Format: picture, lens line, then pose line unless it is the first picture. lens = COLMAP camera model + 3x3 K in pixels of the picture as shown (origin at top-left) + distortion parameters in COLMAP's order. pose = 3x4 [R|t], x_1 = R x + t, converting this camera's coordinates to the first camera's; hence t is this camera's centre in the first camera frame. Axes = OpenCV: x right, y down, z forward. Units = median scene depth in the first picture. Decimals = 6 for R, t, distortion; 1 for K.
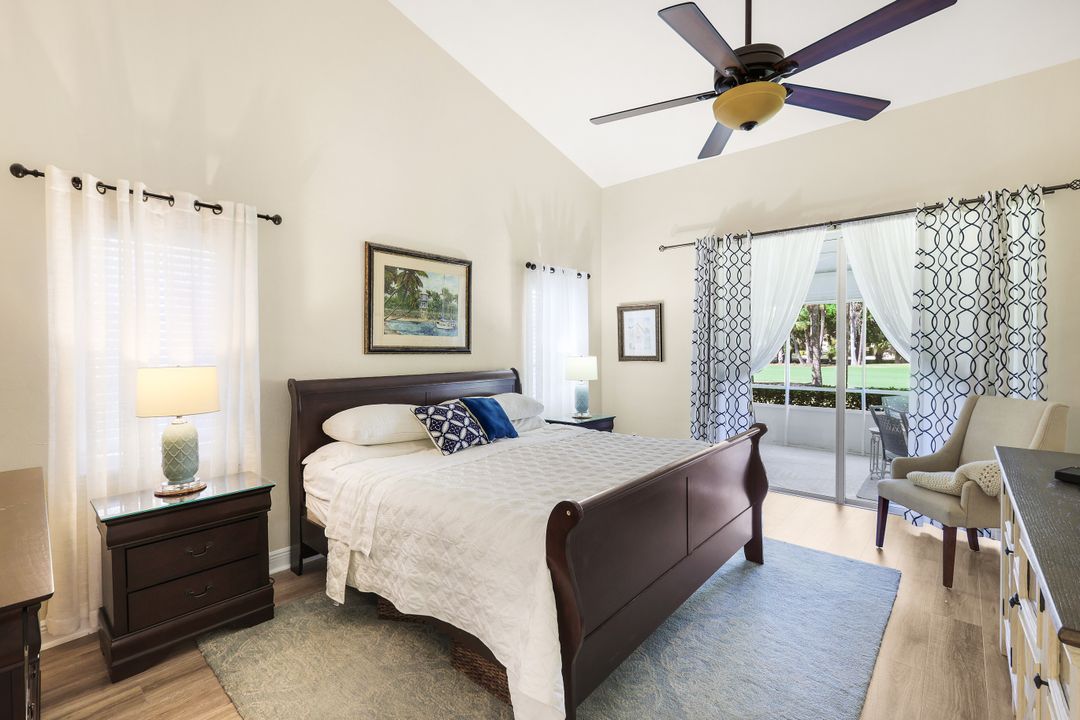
lens RADIAL K [[467.3, 0, 540.4], [0, 467.3, 350.4], [0, 0, 1]] dist [-0.000835, -0.000411]
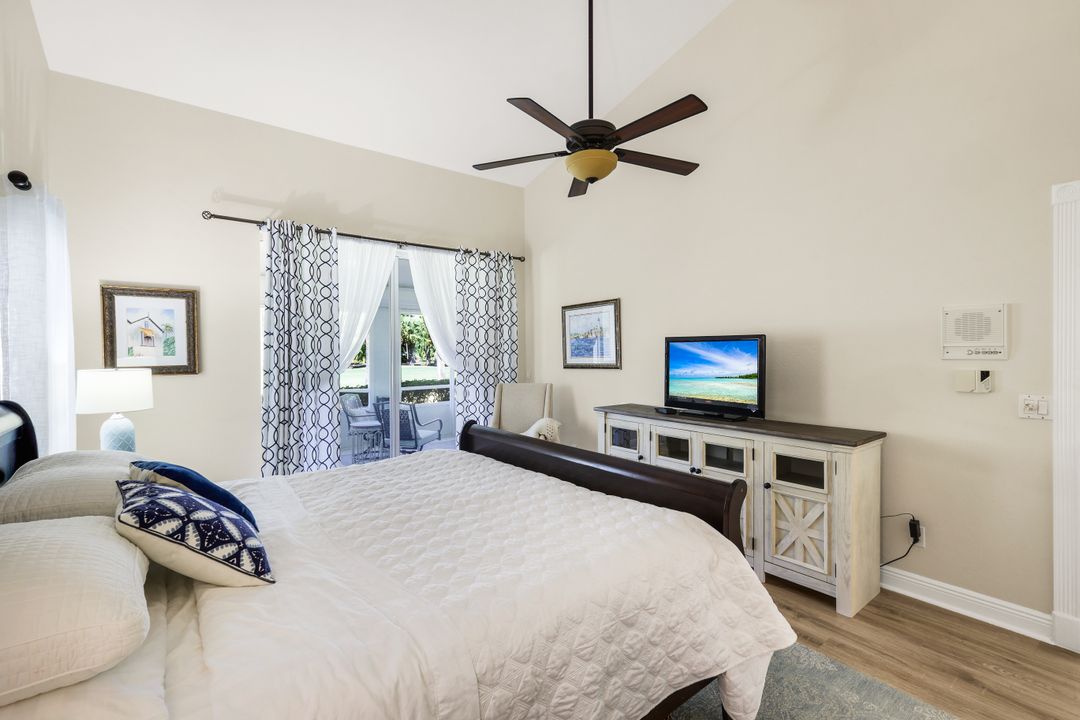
lens RADIAL K [[474.8, 0, 541.4], [0, 474.8, 353.9], [0, 0, 1]] dist [0.002018, 0.000377]
pose [[0.206311, -0.008946, 0.978446, -0.385220], [0.003849, 0.999958, 0.008332, -0.010243], [-0.978479, 0.002047, 0.206337, 0.381316]]
